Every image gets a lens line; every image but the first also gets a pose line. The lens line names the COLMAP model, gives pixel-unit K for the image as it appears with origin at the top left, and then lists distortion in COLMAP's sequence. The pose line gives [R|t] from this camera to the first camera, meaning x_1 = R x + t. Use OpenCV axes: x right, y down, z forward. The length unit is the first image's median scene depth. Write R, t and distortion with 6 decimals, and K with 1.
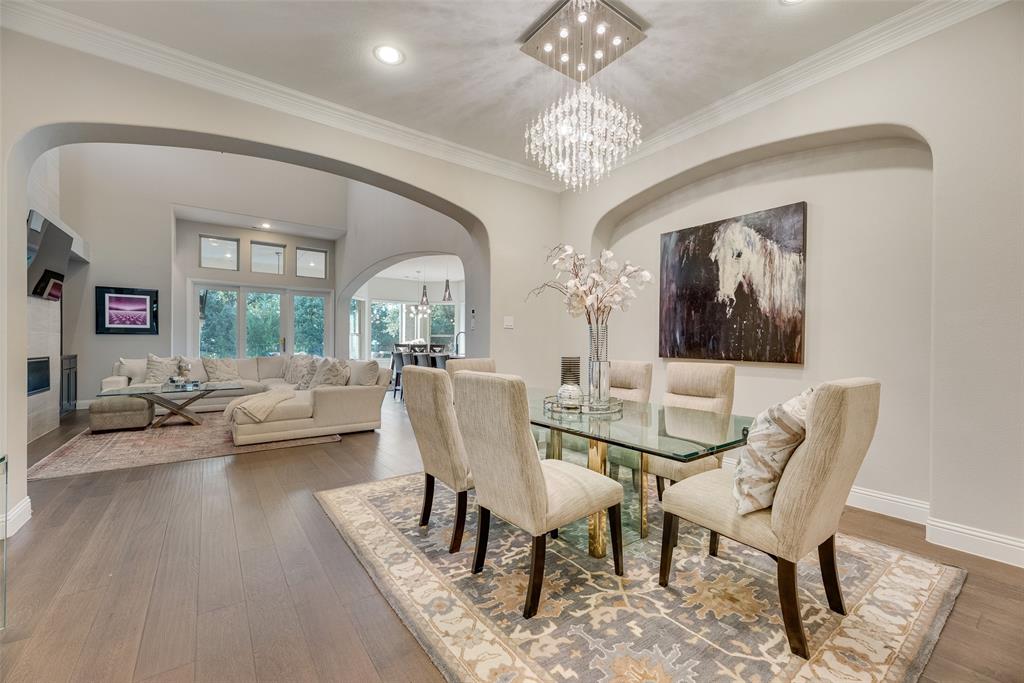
lens RADIAL K [[415.5, 0, 507.8], [0, 415.5, 344.2], [0, 0, 1]] dist [0.002149, -0.000088]
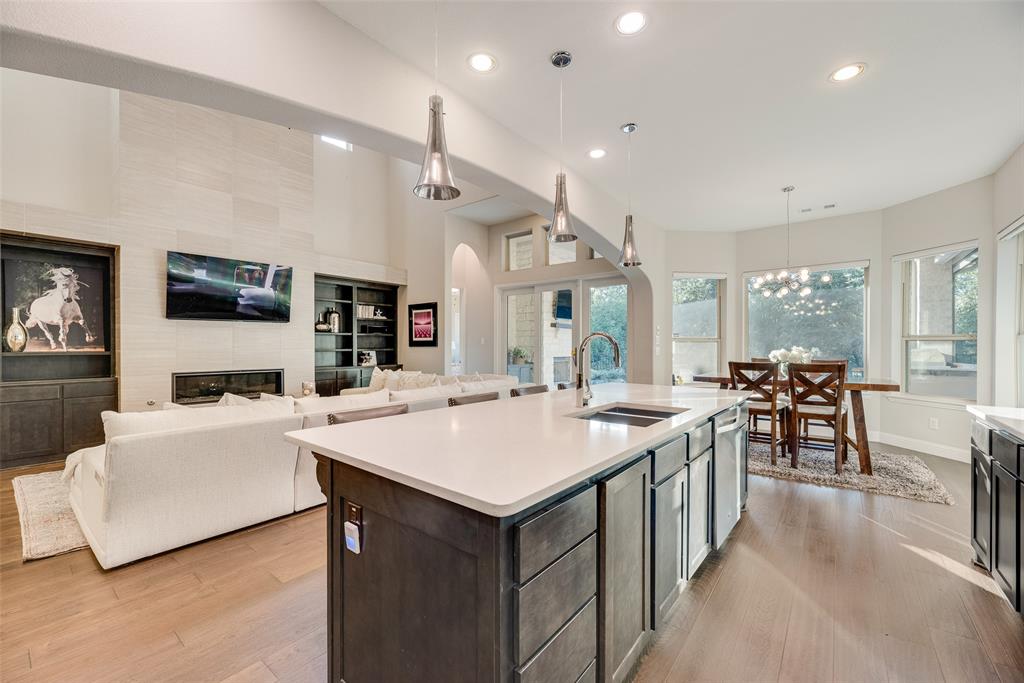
lens RADIAL K [[415.5, 0, 513.9], [0, 415.5, 345.6], [0, 0, 1]] dist [0.002149, -0.000088]
pose [[0.260214, -0.008615, -0.965512, 0.169064], [-0.005968, 0.999927, -0.010530, -0.017053], [0.965532, 0.008502, 0.260144, 0.931916]]
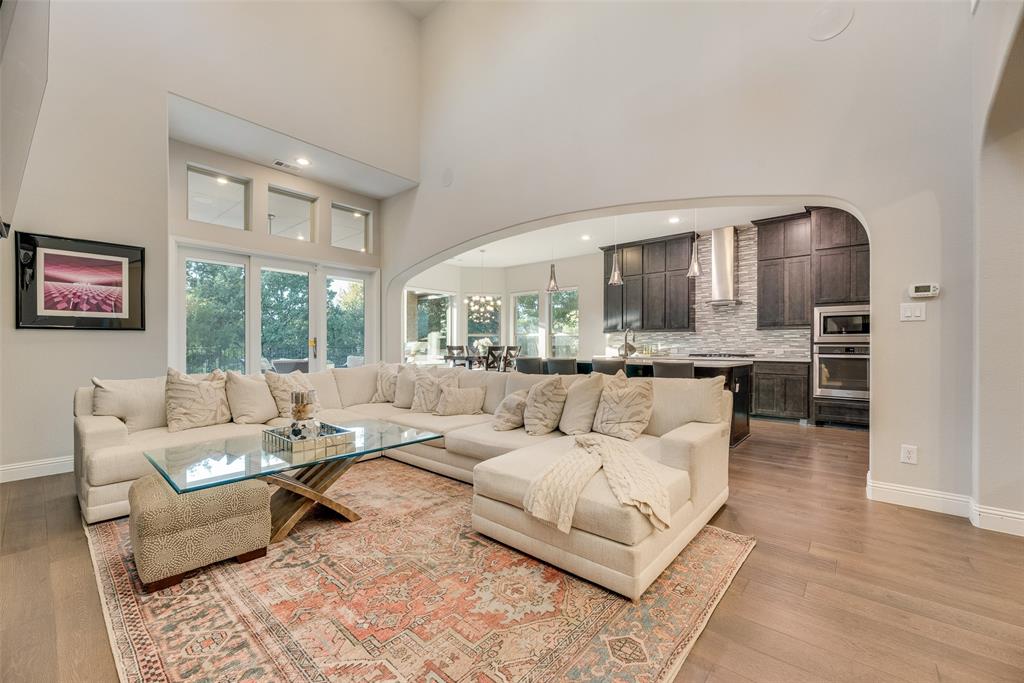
lens RADIAL K [[415.5, 0, 511.7], [0, 415.5, 342.8], [0, 0, 1]] dist [0.002149, -0.000088]
pose [[0.973767, -0.003524, 0.227520, -0.506946], [0.004659, 0.999979, -0.004450, -0.002952], [-0.227500, 0.005393, 0.973763, 0.371927]]
